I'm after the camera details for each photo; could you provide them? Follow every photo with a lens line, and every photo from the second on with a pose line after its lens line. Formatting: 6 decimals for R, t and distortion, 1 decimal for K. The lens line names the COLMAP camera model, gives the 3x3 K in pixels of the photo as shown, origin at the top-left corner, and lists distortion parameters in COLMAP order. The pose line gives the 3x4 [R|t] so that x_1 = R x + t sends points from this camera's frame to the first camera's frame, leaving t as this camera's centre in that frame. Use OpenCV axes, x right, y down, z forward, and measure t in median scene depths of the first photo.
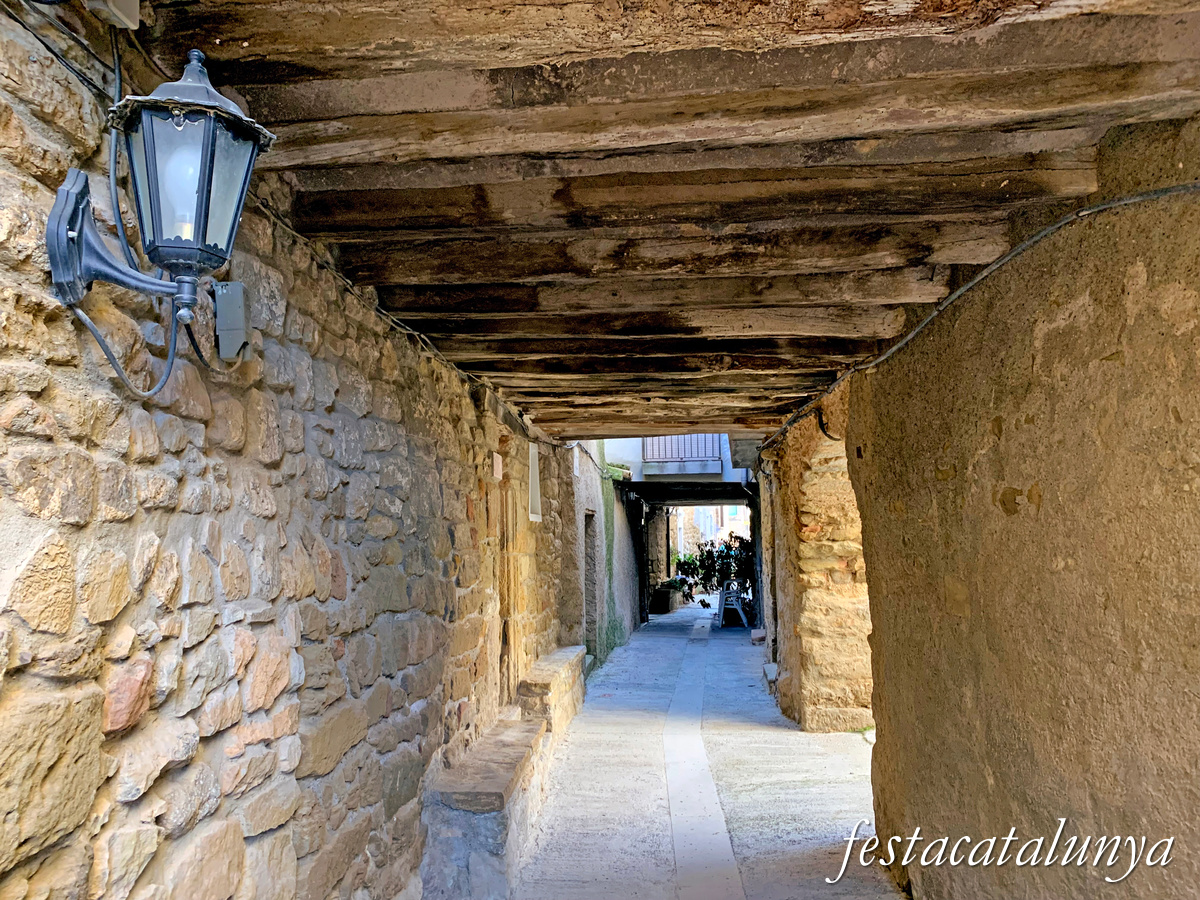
lens RADIAL K [[900.6, 0, 599.2], [0, 900.6, 446.5], [0, 0, 1]] dist [0.065201, -0.053253]
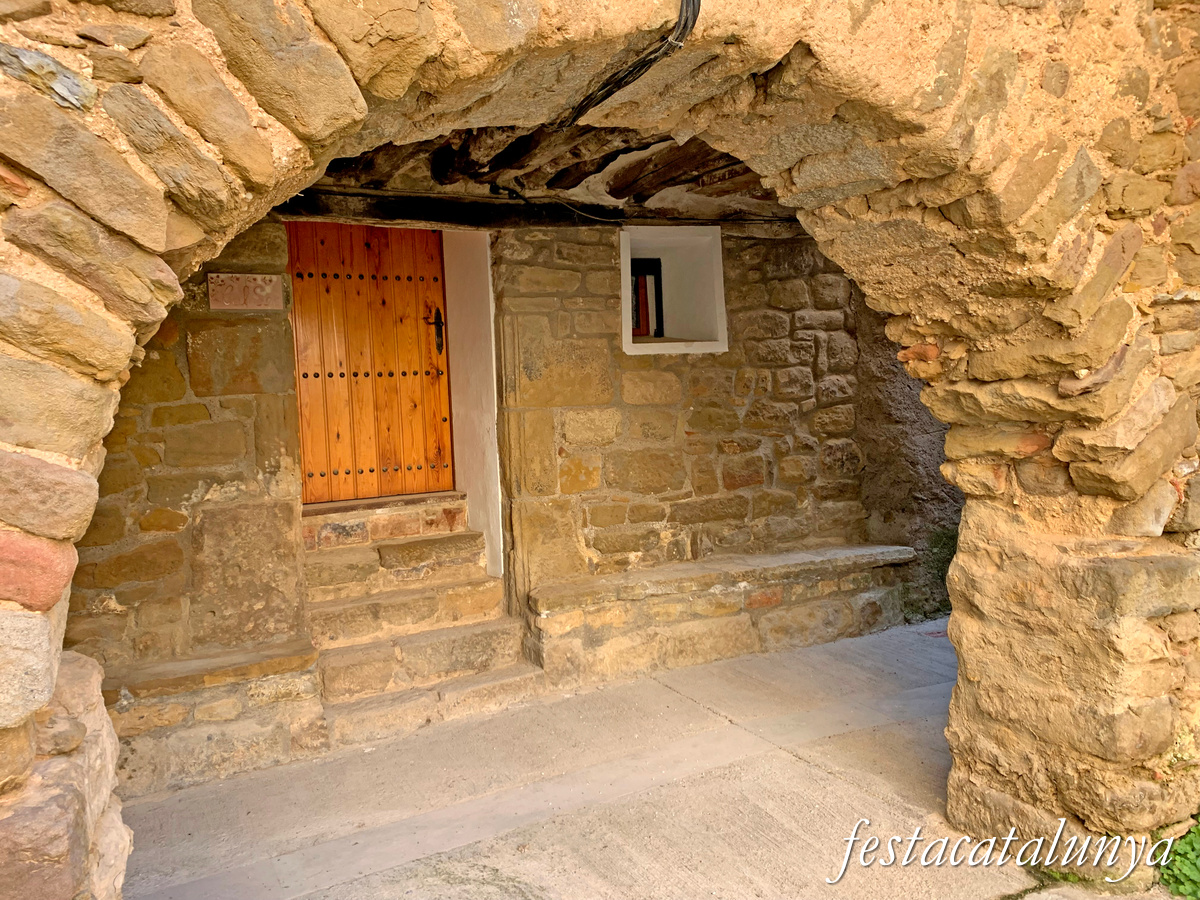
lens RADIAL K [[900.6, 0, 600.0], [0, 900.6, 455.4], [0, 0, 1]] dist [0.065201, -0.053253]
pose [[0.516901, 0.053694, -0.854360, 0.500442], [0.120032, 0.983625, 0.134439, 0.063749], [0.847588, -0.172042, 0.501992, 0.665866]]
